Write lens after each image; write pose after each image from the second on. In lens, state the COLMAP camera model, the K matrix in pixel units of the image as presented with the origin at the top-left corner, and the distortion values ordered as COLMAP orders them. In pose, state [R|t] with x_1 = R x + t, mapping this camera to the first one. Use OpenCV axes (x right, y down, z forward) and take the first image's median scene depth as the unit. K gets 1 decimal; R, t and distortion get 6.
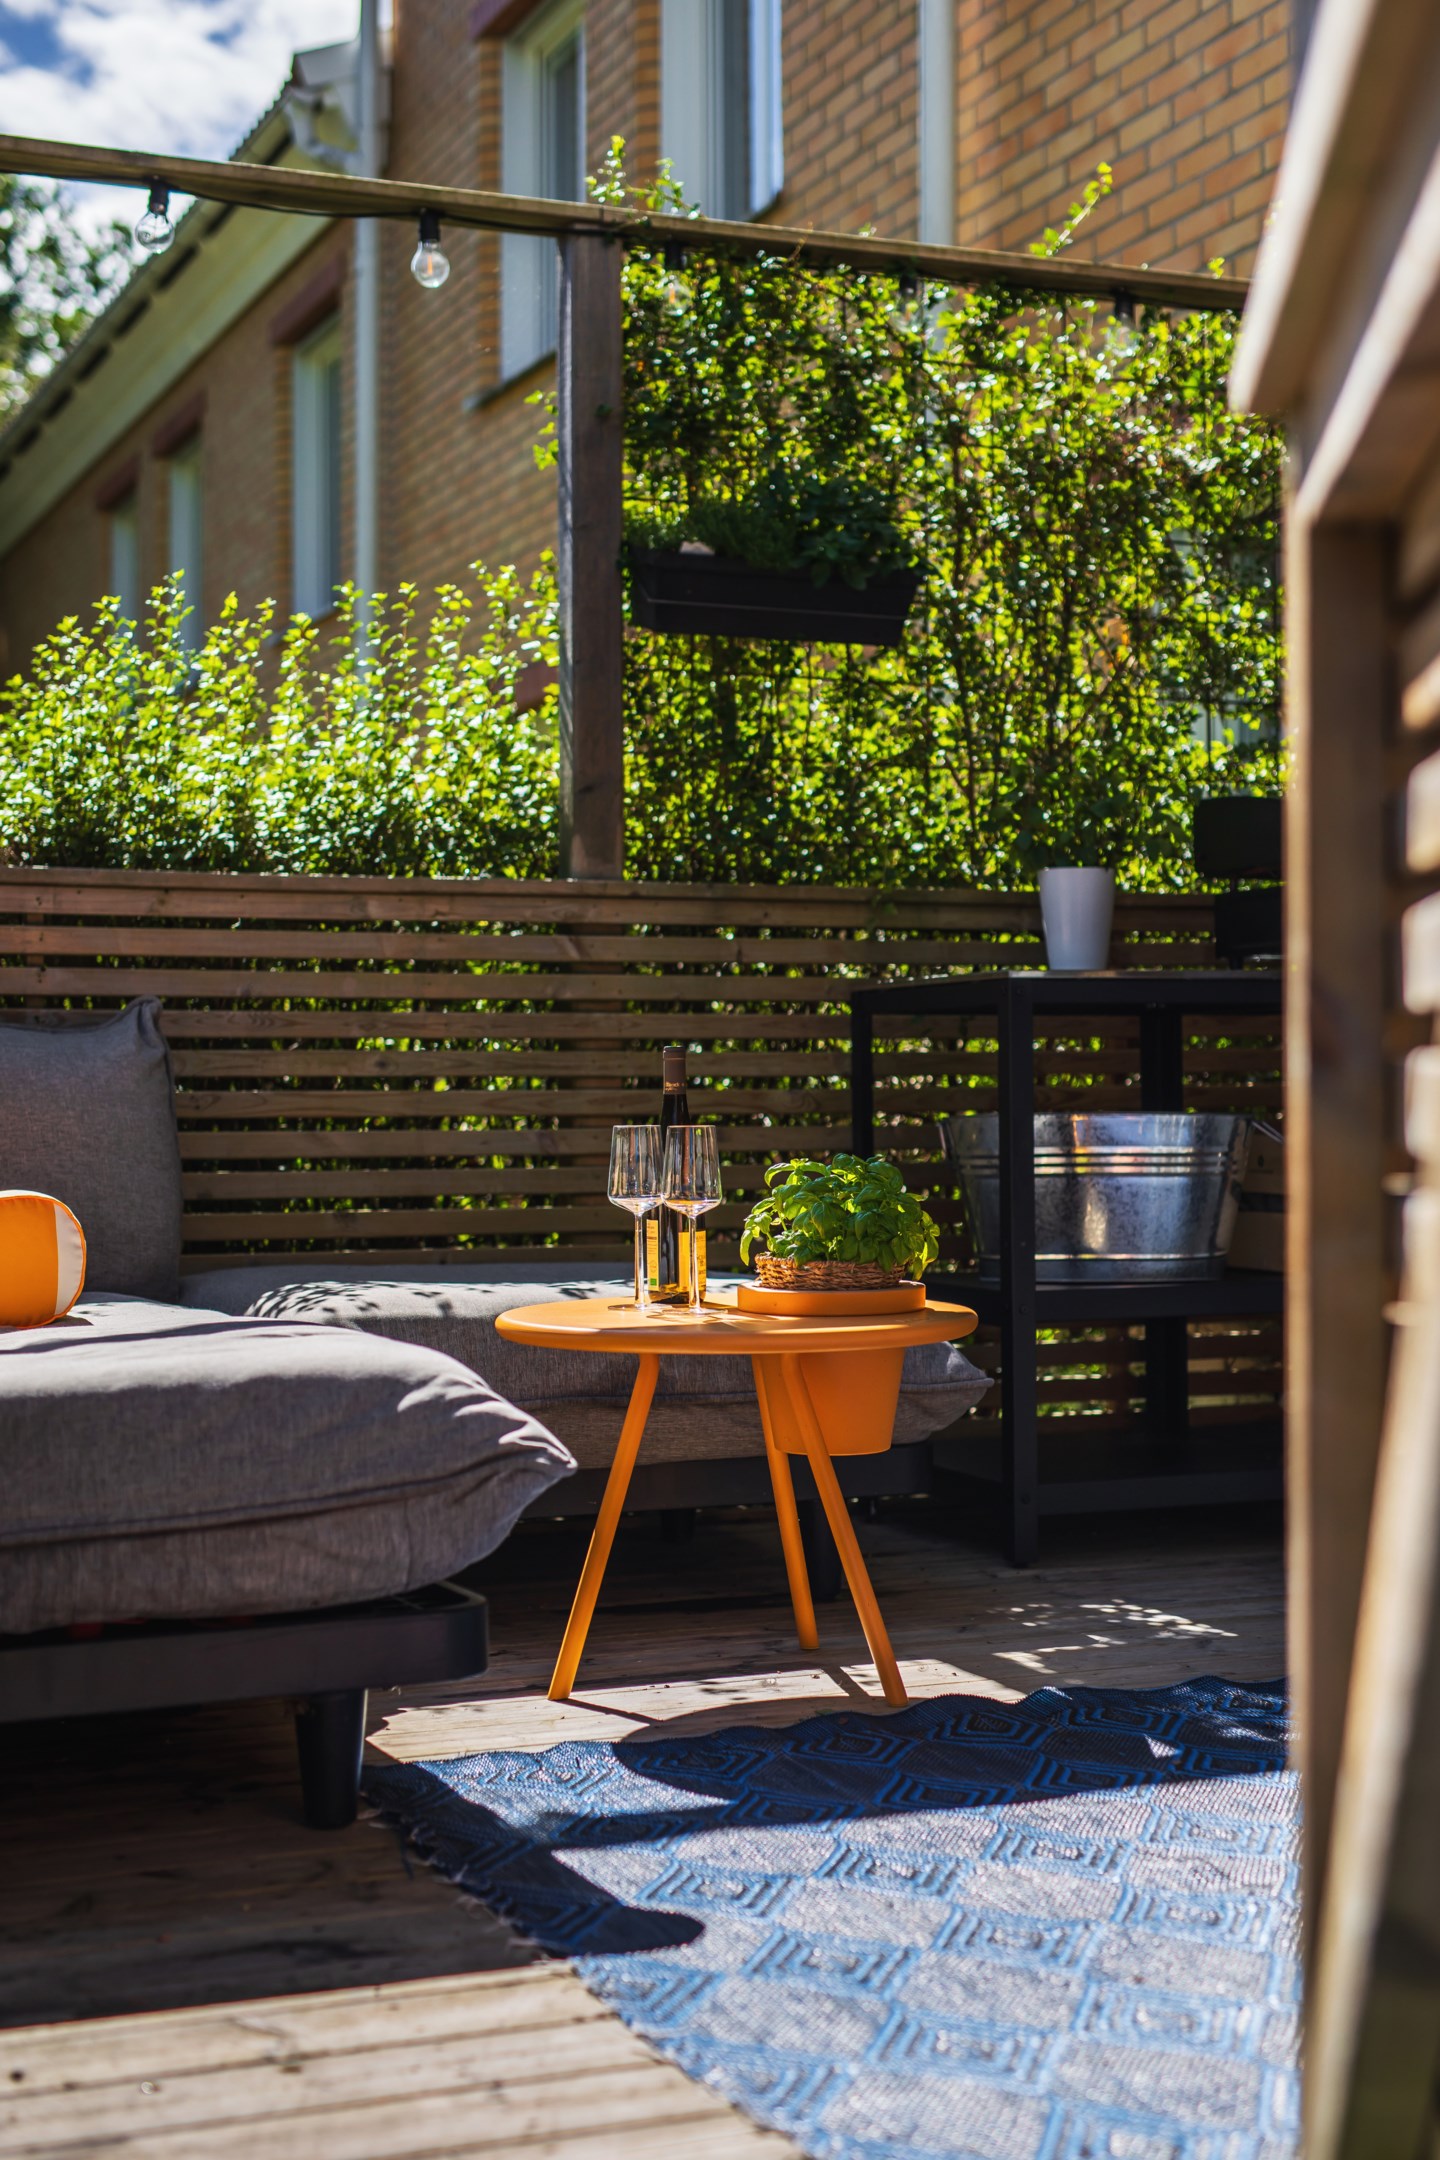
lens RADIAL K [[3138.2, 0, 720.9], [0, 3138.2, 1013.1], [0, 0, 1]] dist [0.012374, -0.029098]
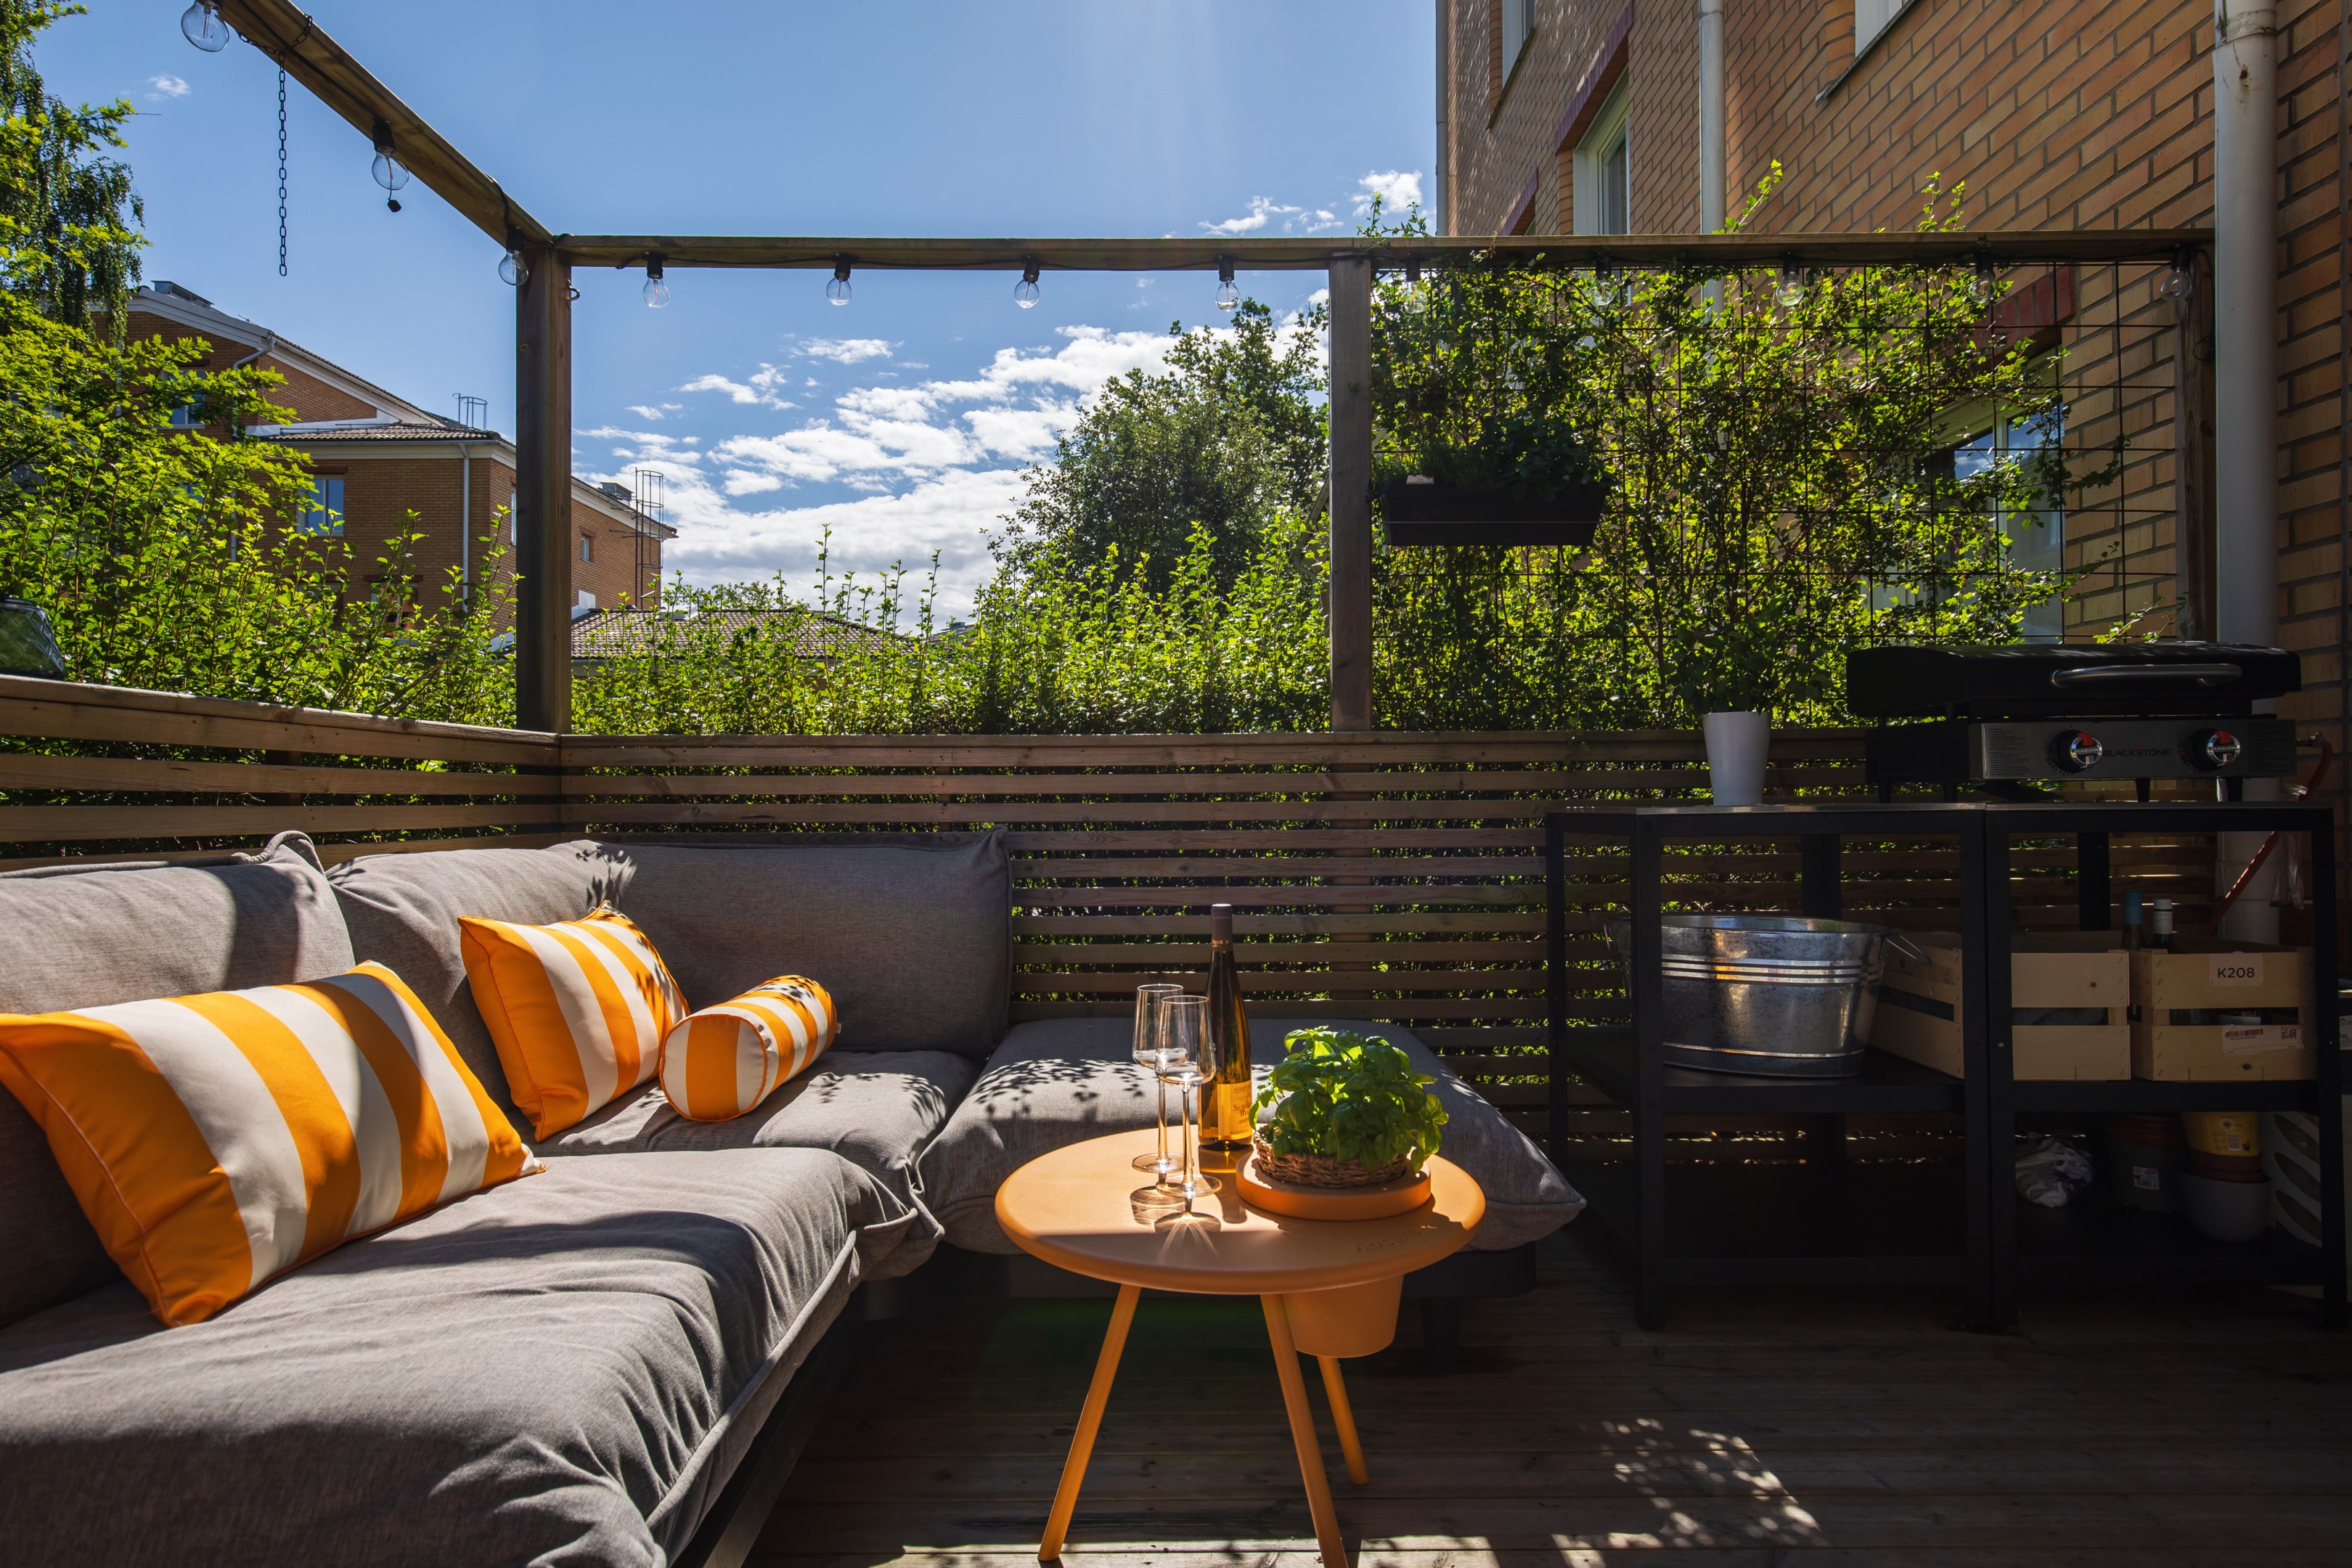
lens RADIAL K [[1298.1, 0, 1176.0], [0, 1298.1, 784.0], [0, 0, 1]] dist [-0.001918, 0.000763]
pose [[0.923383, -0.006714, -0.383822, 0.099752], [0.011934, 0.999866, 0.011220, -0.025005], [0.383695, -0.014941, 0.923339, 0.422926]]
